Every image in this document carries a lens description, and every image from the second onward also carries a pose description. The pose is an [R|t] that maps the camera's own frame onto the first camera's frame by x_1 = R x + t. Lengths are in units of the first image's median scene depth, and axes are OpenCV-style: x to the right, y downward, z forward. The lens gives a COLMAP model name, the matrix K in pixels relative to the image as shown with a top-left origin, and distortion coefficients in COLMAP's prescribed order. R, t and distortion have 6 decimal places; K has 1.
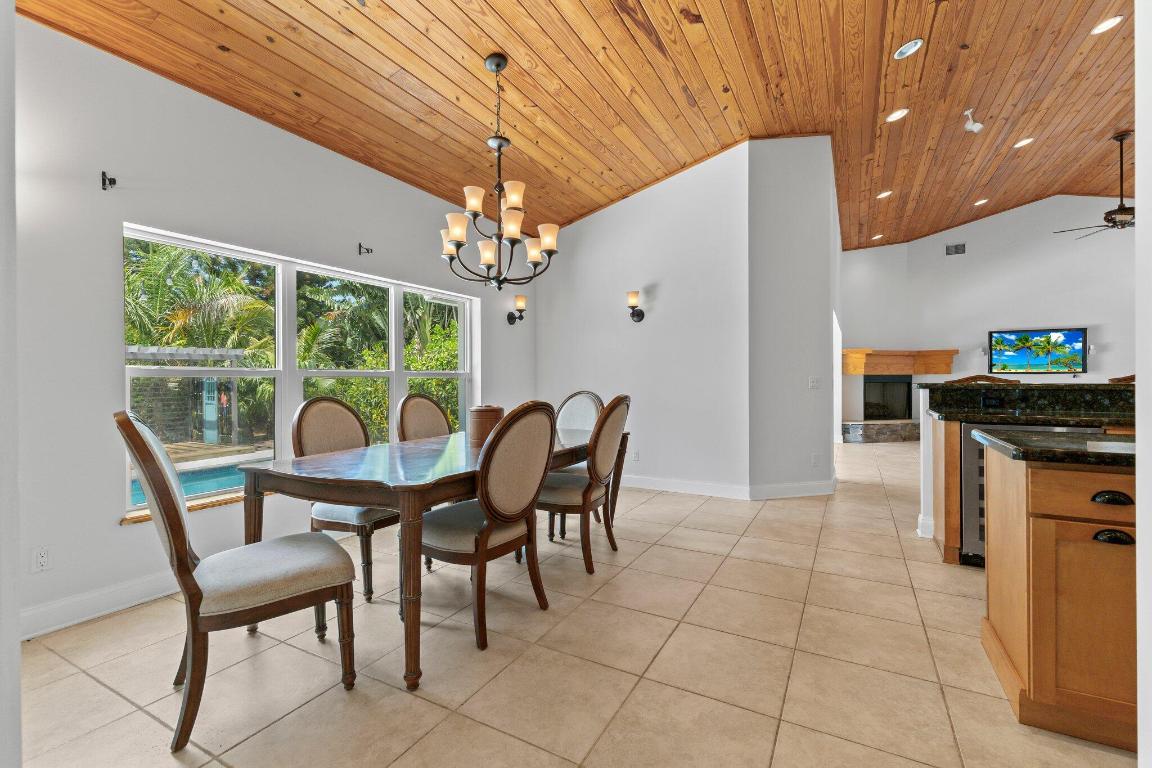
lens RADIAL K [[503.3, 0, 578.9], [0, 503.3, 381.4], [0, 0, 1]] dist [0.017283, -0.006051]
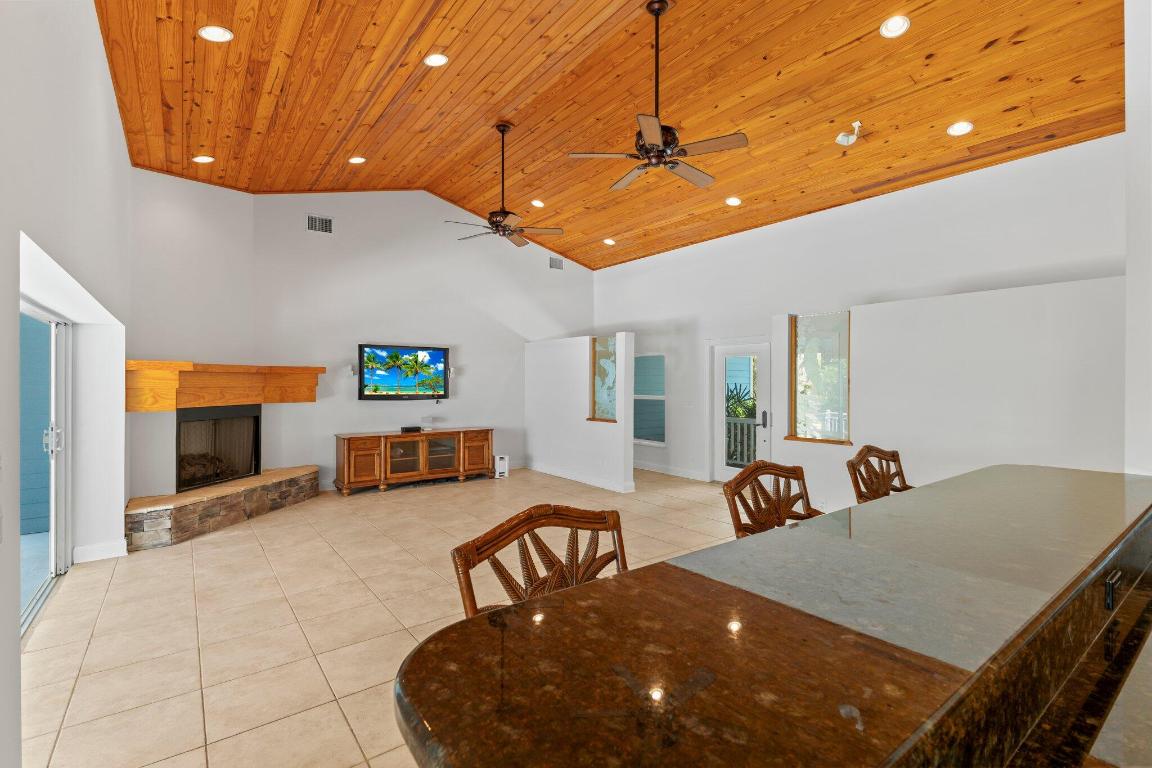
lens RADIAL K [[524.6, 0, 576.1], [0, 524.6, 379.0], [0, 0, 1]] dist [-0.005552, 0.000326]
pose [[0.413736, 0.006765, 0.910372, 0.248800], [0.002101, 0.999963, -0.008386, -0.041258], [-0.910394, 0.005383, 0.413707, 0.409111]]
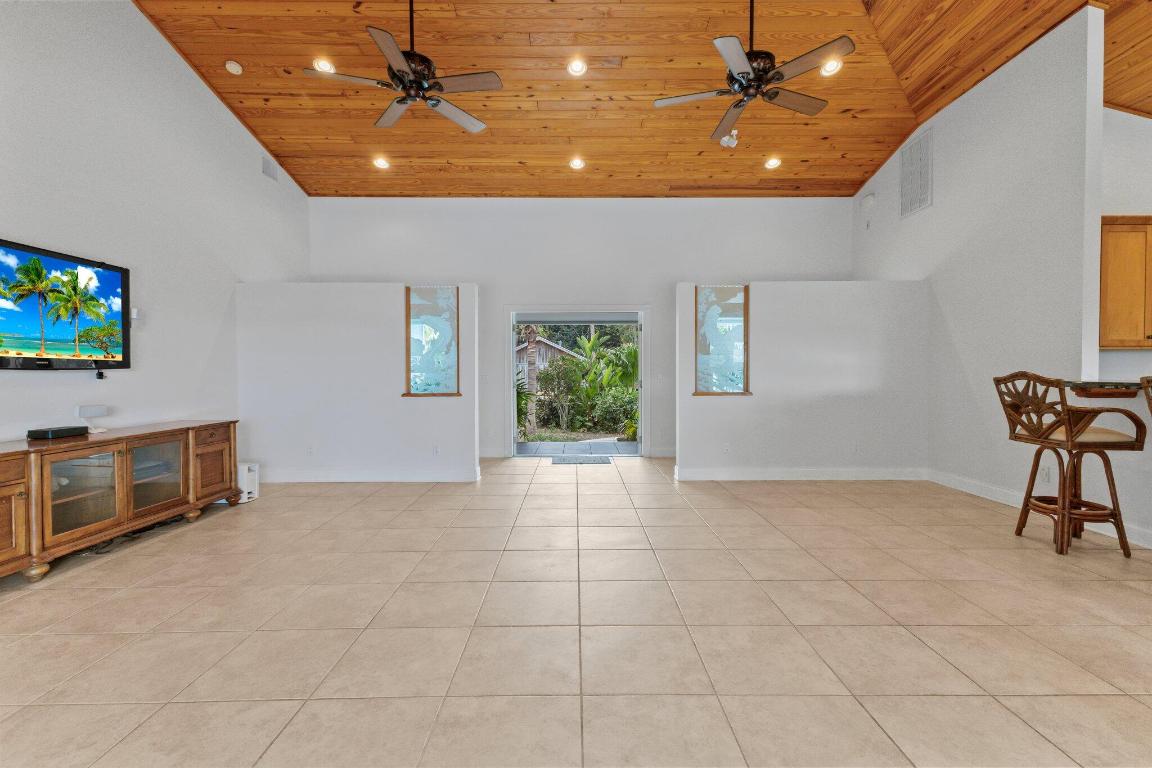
lens RADIAL K [[503.3, 0, 574.4], [0, 503.3, 383.3], [0, 0, 1]] dist [0.017283, -0.006051]
pose [[-0.485574, -0.018137, 0.874007, 0.400712], [0.008527, 0.999639, 0.025481, -0.010464], [-0.874154, 0.019825, -0.485244, 0.869820]]
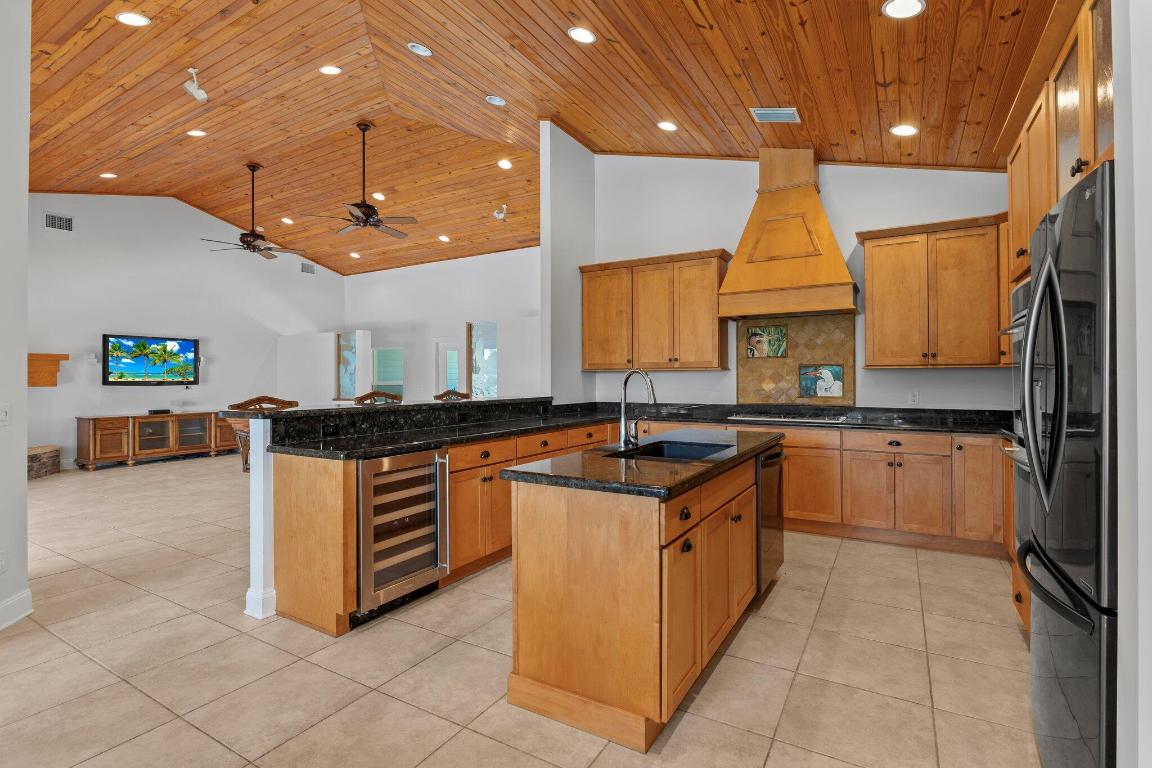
lens RADIAL K [[542.7, 0, 576.4], [0, 542.7, 375.2], [0, 0, 1]] dist [-0.001228, -0.000592]
pose [[0.035002, 0.009360, 0.999343, -0.046195], [0.009153, 0.999911, -0.009686, -0.016339], [-0.999345, 0.009486, 0.034913, 0.213823]]
